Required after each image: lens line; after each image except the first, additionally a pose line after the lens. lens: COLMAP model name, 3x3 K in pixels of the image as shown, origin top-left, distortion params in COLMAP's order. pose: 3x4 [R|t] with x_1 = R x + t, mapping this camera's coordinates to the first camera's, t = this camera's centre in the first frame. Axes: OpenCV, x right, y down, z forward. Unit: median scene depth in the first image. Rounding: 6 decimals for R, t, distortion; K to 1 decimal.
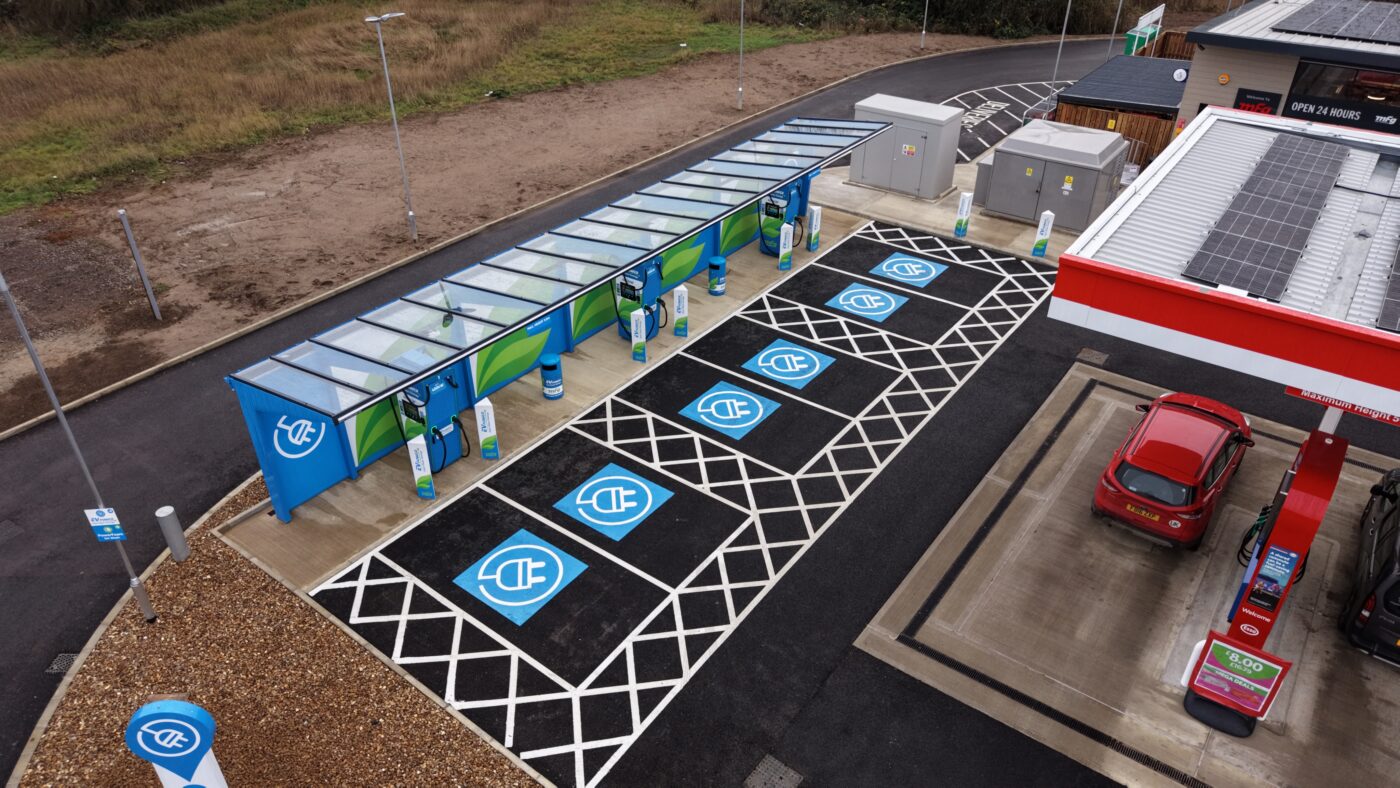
lens RADIAL K [[940.2, 0, 688.5], [0, 940.2, 373.8], [0, 0, 1]] dist [0.061954, -0.070070]
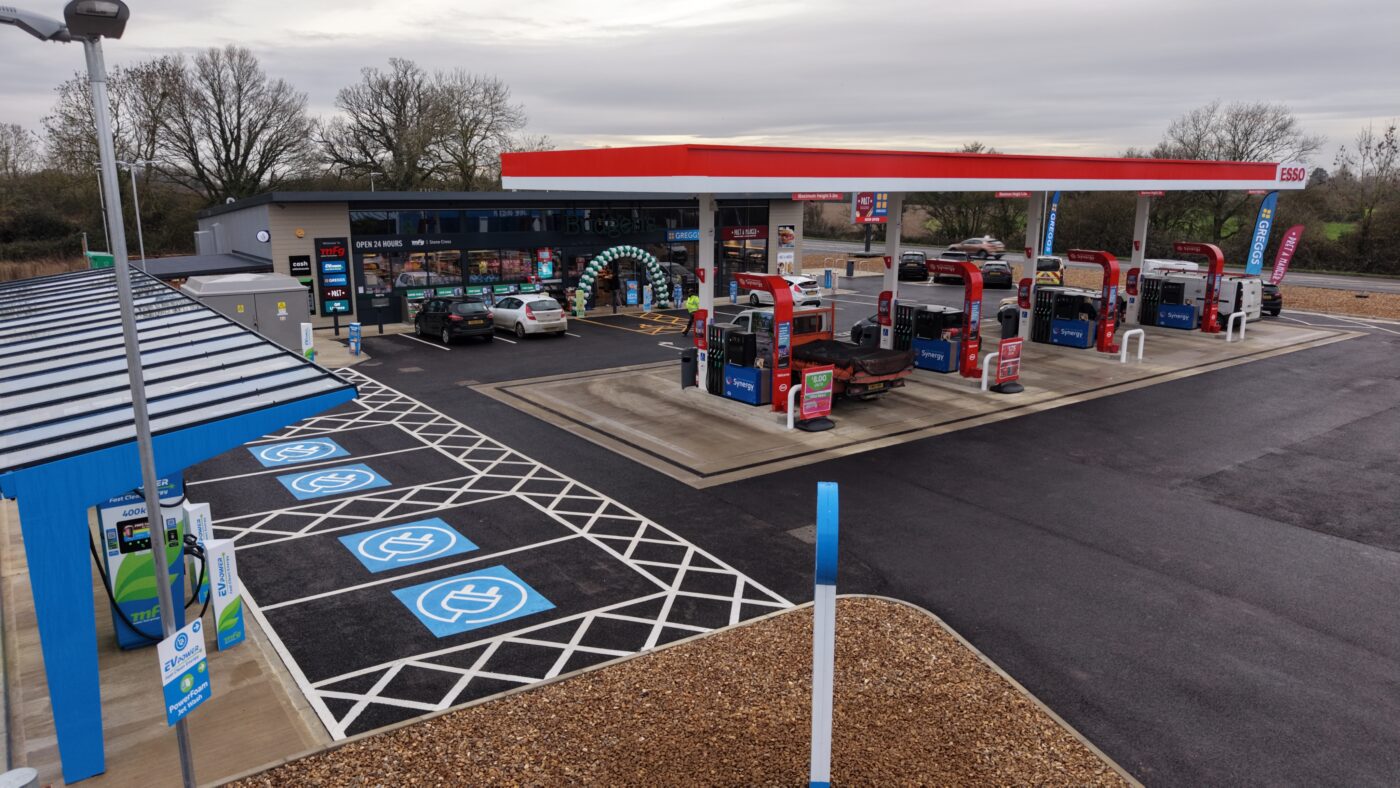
lens RADIAL K [[937.0, 0, 704.0], [0, 937.0, 385.7], [0, 0, 1]] dist [0.046848, -0.063188]
pose [[0.277931, -0.196488, 0.940291, -0.726433], [0.500959, 0.864855, 0.032651, 0.115439], [-0.819631, 0.461972, 0.338802, 0.443441]]
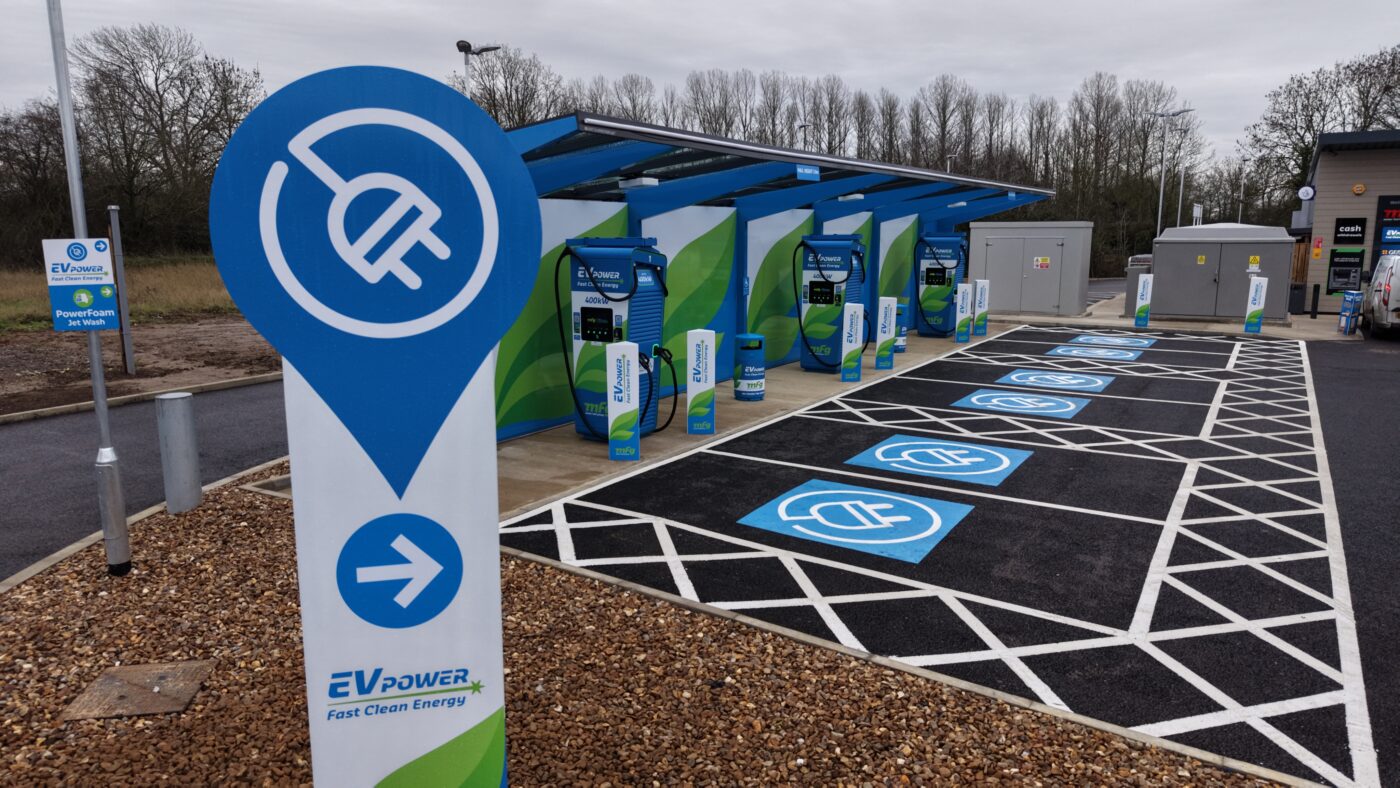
lens RADIAL K [[926.3, 0, 687.1], [0, 926.3, 404.8], [0, 0, 1]] dist [0.046615, -0.048260]
pose [[0.996167, -0.016986, 0.085804, -0.279140], [0.046727, 0.932602, -0.357868, 0.296694], [-0.073942, 0.360506, 0.929821, 0.449085]]
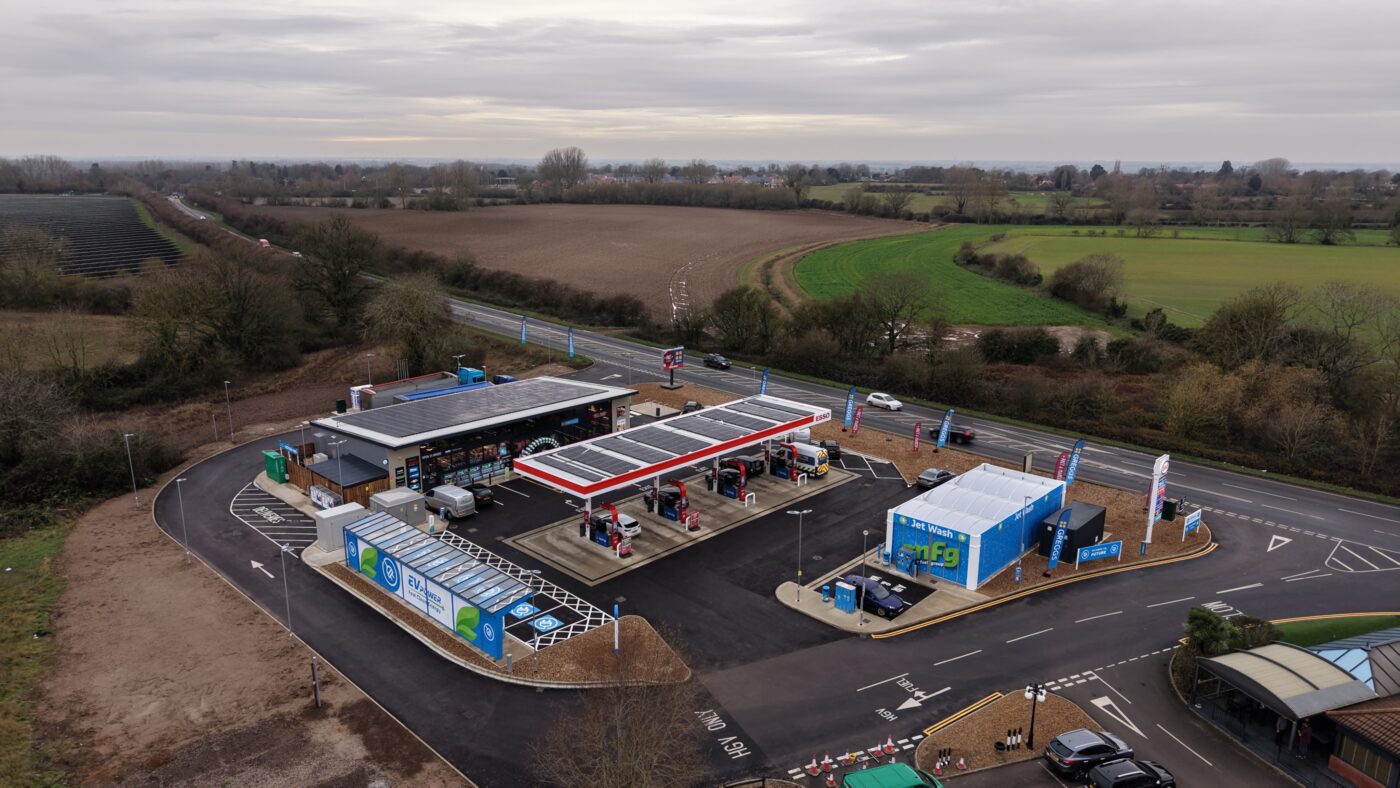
lens RADIAL K [[914.0, 0, 732.0], [0, 914.0, 390.5], [0, 0, 1]] dist [0.040455, -0.062770]
pose [[0.092600, -0.236913, 0.967108, -2.935141], [0.508552, 0.846294, 0.158623, -0.657061], [-0.856037, 0.477136, 0.198849, -0.657181]]
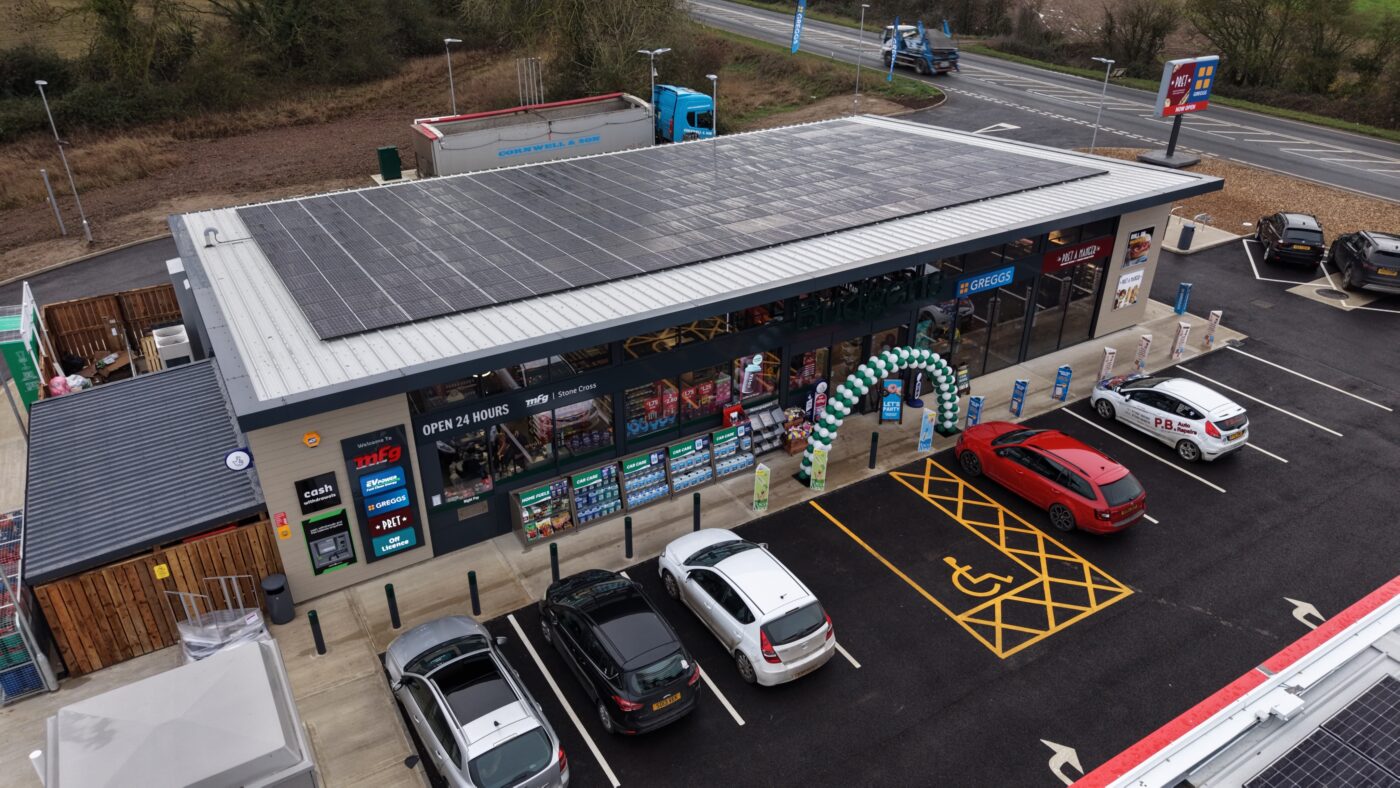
lens RADIAL K [[937.0, 0, 704.0], [0, 937.0, 385.7], [0, 0, 1]] dist [0.046848, -0.063188]
pose [[0.373654, -0.436753, 0.818309, 0.296226], [0.483376, 0.844635, 0.230086, -0.577044], [-0.791663, 0.309578, 0.526717, 0.780520]]
